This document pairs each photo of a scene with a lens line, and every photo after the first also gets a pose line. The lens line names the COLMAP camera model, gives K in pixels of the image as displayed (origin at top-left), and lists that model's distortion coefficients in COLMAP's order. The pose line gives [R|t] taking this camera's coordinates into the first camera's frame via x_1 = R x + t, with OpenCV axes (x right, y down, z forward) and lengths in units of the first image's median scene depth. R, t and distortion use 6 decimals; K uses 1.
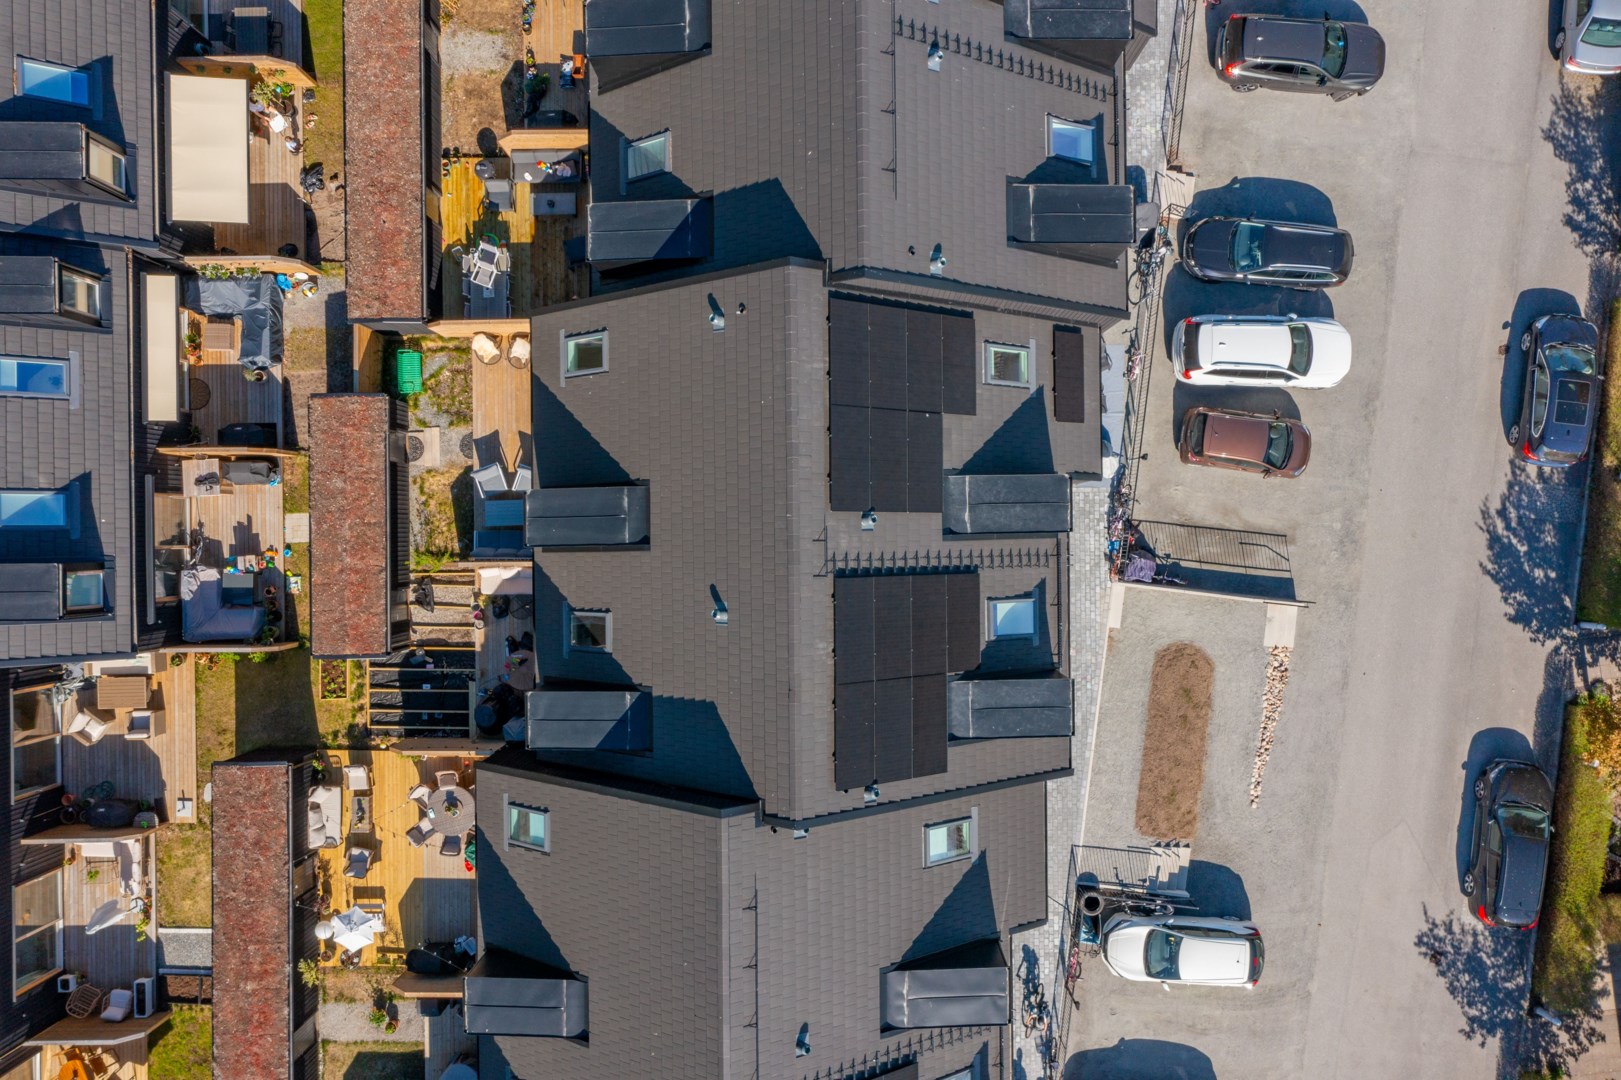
lens RADIAL K [[1300.7, 0, 804.4], [0, 1300.7, 534.4], [0, 0, 1]] dist [-0.000945, -0.000463]
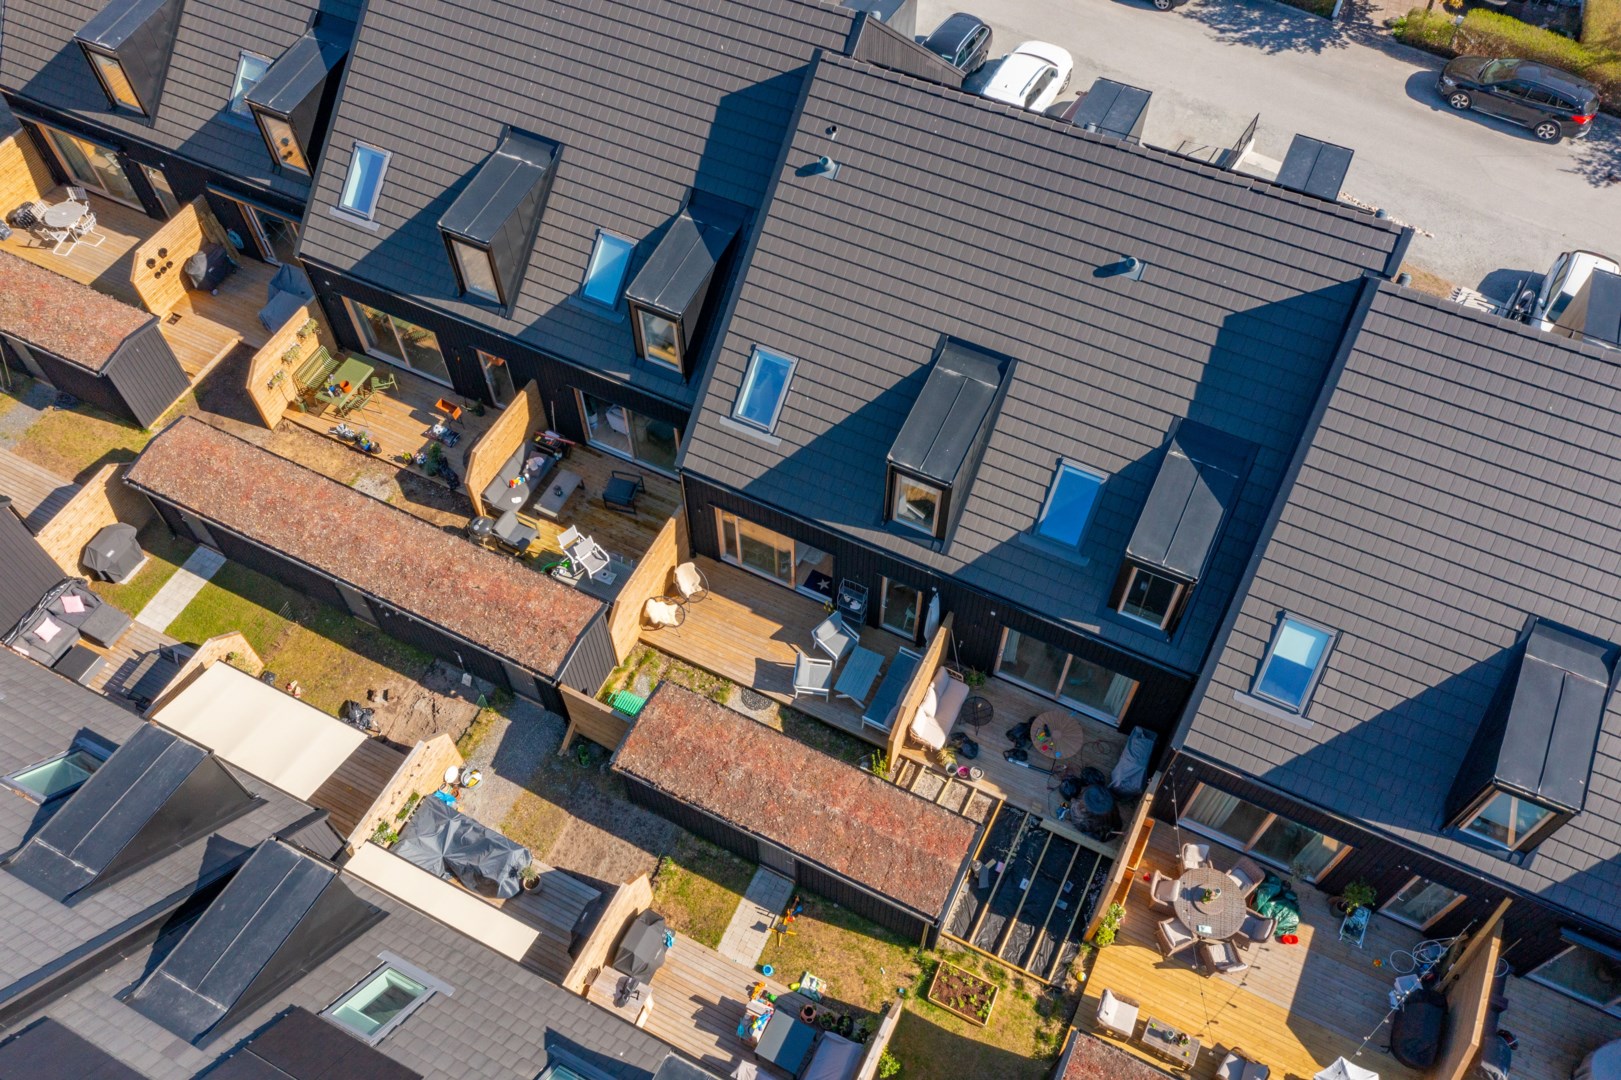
lens RADIAL K [[1281.9, 0, 810.5], [0, 1281.9, 540.0], [0, 0, 1]] dist [-0.000855, 0.003057]
pose [[0.454213, -0.729292, 0.511687, -0.567812], [0.890884, 0.374336, -0.257290, 0.123090], [-0.003903, 0.572718, 0.819743, 0.316667]]
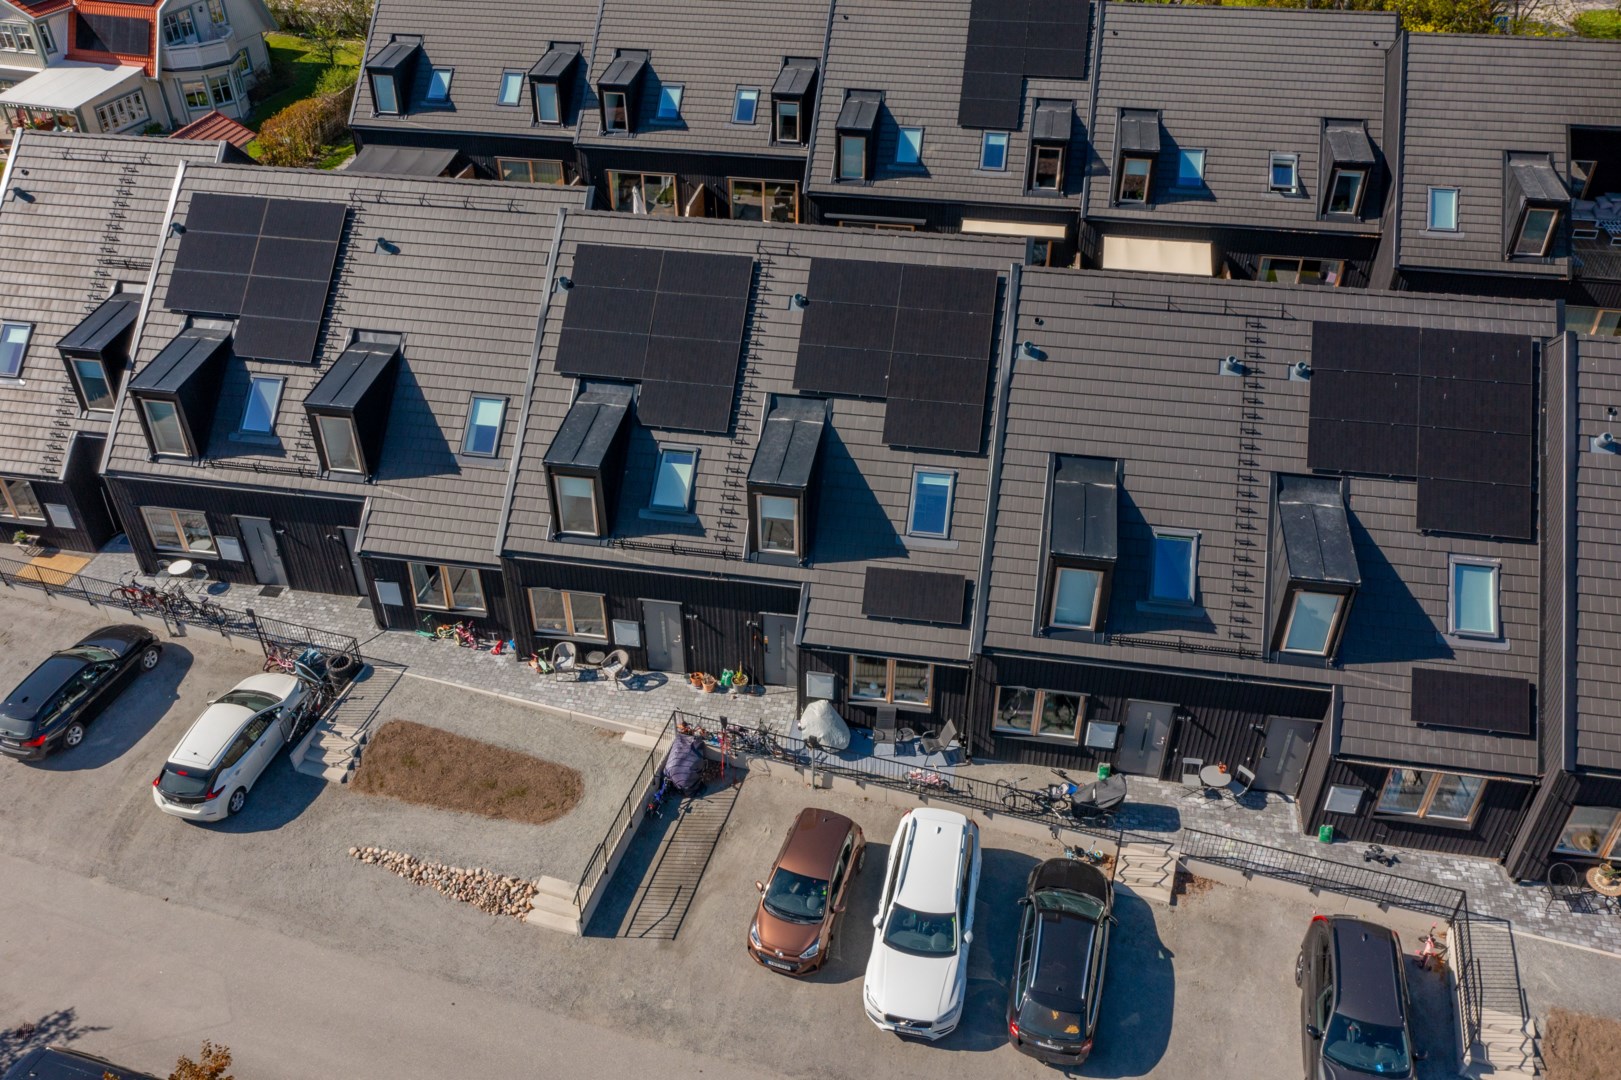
lens RADIAL K [[1300.7, 0, 804.4], [0, 1300.7, 534.4], [0, 0, 1]] dist [-0.000945, -0.000463]
pose [[-0.188444, 0.587318, -0.787112, 0.809161], [-0.982051, -0.106142, 0.155914, -0.163549], [0.008025, 0.802366, 0.596779, 0.384617]]
